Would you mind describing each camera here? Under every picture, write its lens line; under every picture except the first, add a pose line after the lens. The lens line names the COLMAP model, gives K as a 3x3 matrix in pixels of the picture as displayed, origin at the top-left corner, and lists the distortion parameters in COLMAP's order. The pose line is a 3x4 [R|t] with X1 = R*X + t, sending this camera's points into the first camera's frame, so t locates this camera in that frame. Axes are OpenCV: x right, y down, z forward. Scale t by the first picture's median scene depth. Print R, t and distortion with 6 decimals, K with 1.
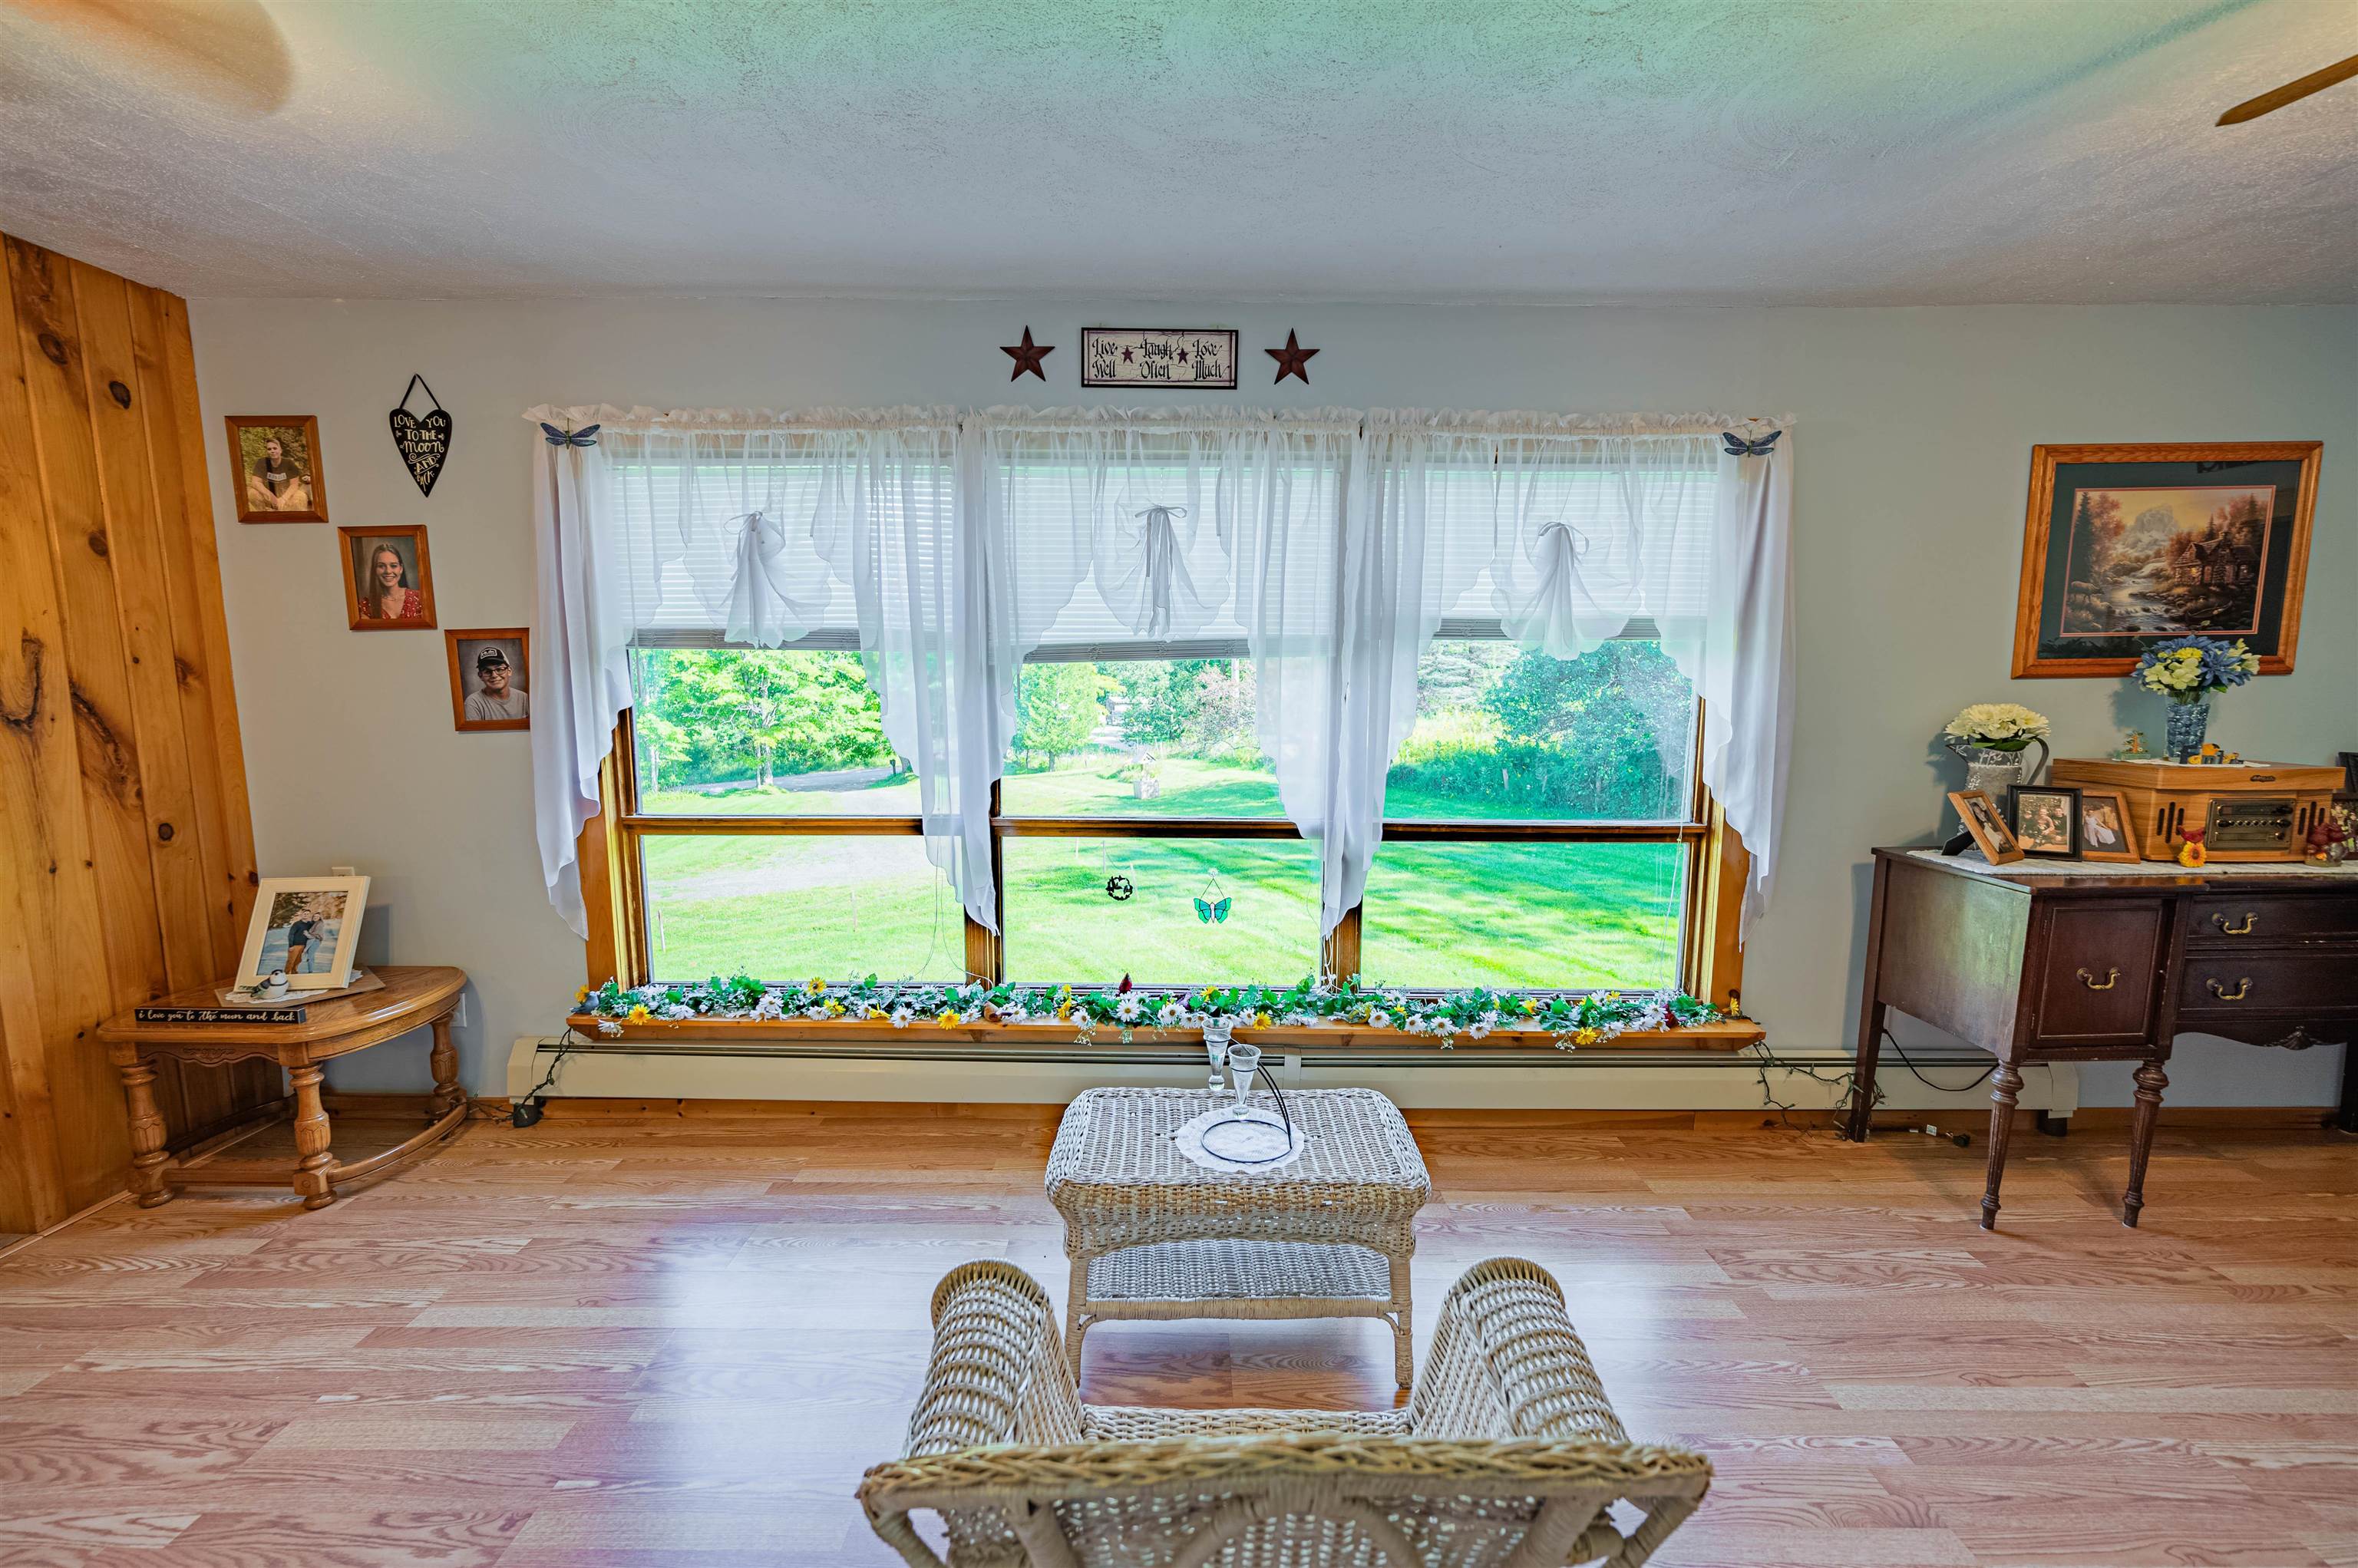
lens RADIAL K [[927.8, 0, 1182.1], [0, 927.8, 777.5], [0, 0, 1]] dist [-0.001566, -0.000440]
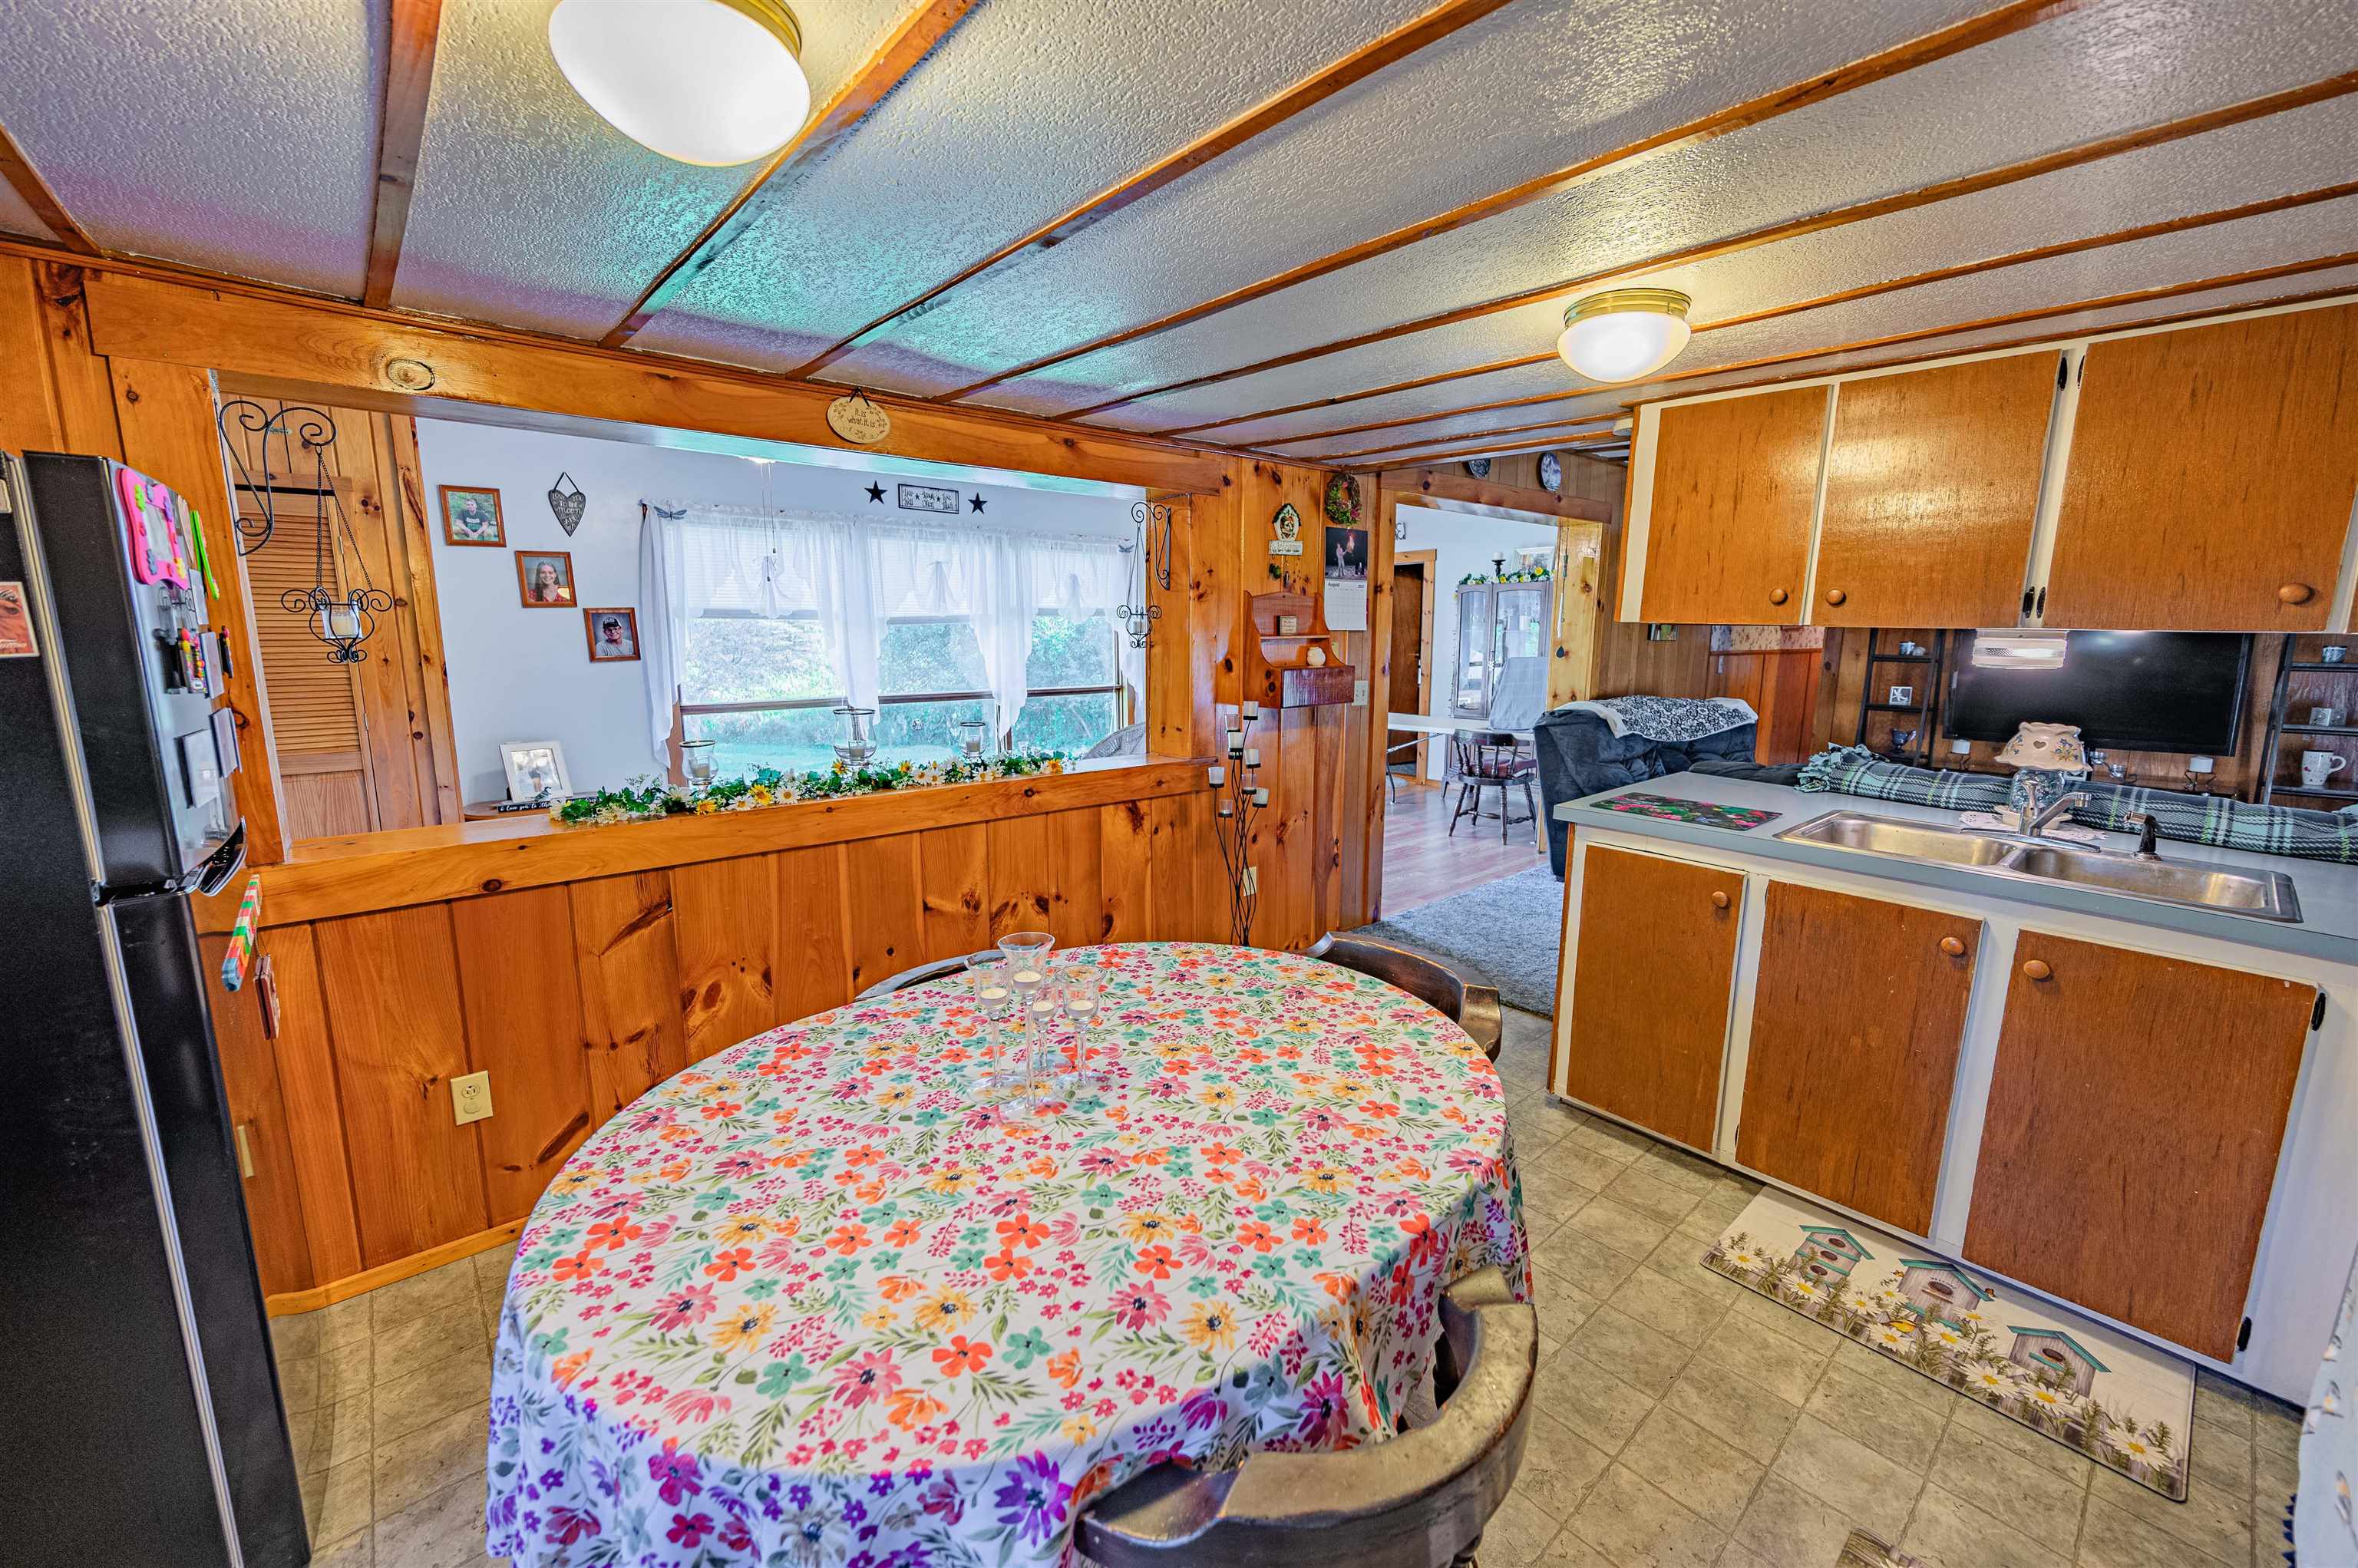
lens RADIAL K [[927.8, 0, 1178.6], [0, 927.8, 780.6], [0, 0, 1]] dist [-0.001566, -0.000440]
pose [[0.748121, -0.110545, 0.654290, -1.180165], [0.083494, 0.993871, 0.072450, 0.154976], [-0.658289, 0.000428, 0.752765, -1.227007]]
